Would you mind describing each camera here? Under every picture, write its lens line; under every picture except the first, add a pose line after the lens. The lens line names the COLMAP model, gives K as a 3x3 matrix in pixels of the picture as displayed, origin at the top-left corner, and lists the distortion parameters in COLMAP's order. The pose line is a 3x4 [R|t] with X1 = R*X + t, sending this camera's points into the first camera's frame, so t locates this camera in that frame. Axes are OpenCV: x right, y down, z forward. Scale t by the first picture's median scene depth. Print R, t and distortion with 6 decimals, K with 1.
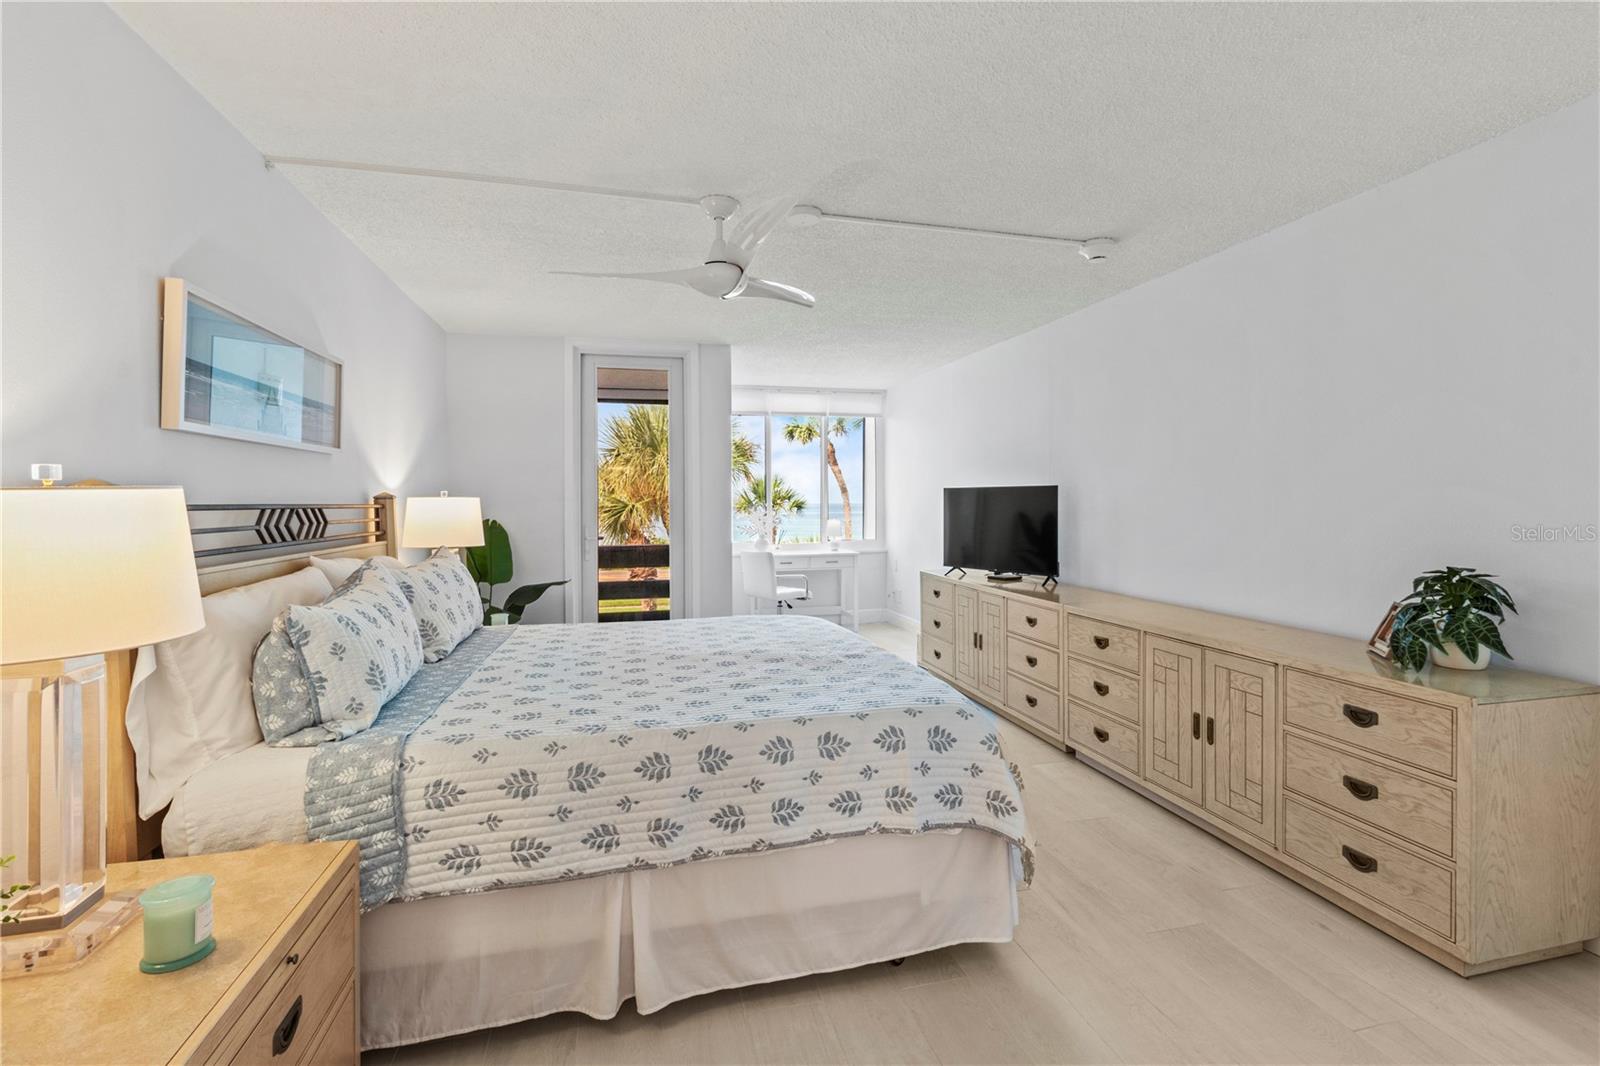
lens RADIAL K [[758.3, 0, 844.7], [0, 758.3, 502.0], [0, 0, 1]] dist [0.006169, -0.000915]
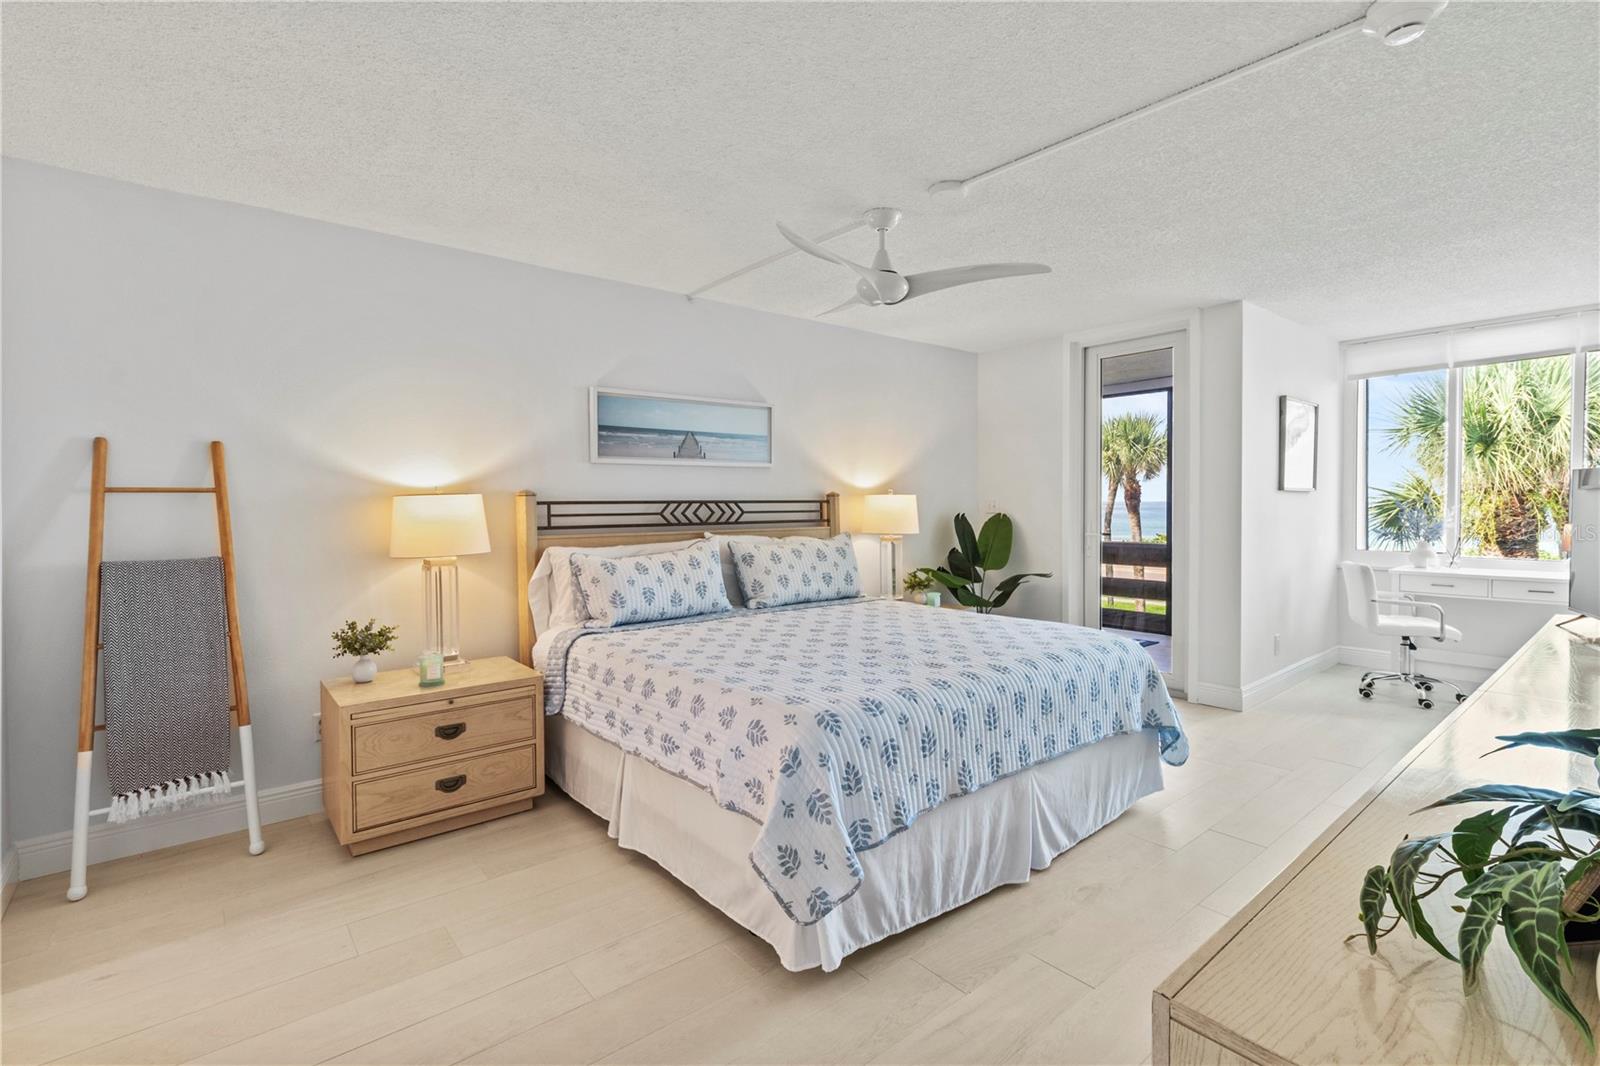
lens RADIAL K [[758.3, 0, 805.8], [0, 758.3, 520.2], [0, 0, 1]] dist [0.006169, -0.000915]
pose [[0.405032, 0.025705, -0.913941, 0.422403], [0.005248, 0.999523, 0.030438, -0.000843], [0.914287, -0.017125, 0.404704, 0.257315]]
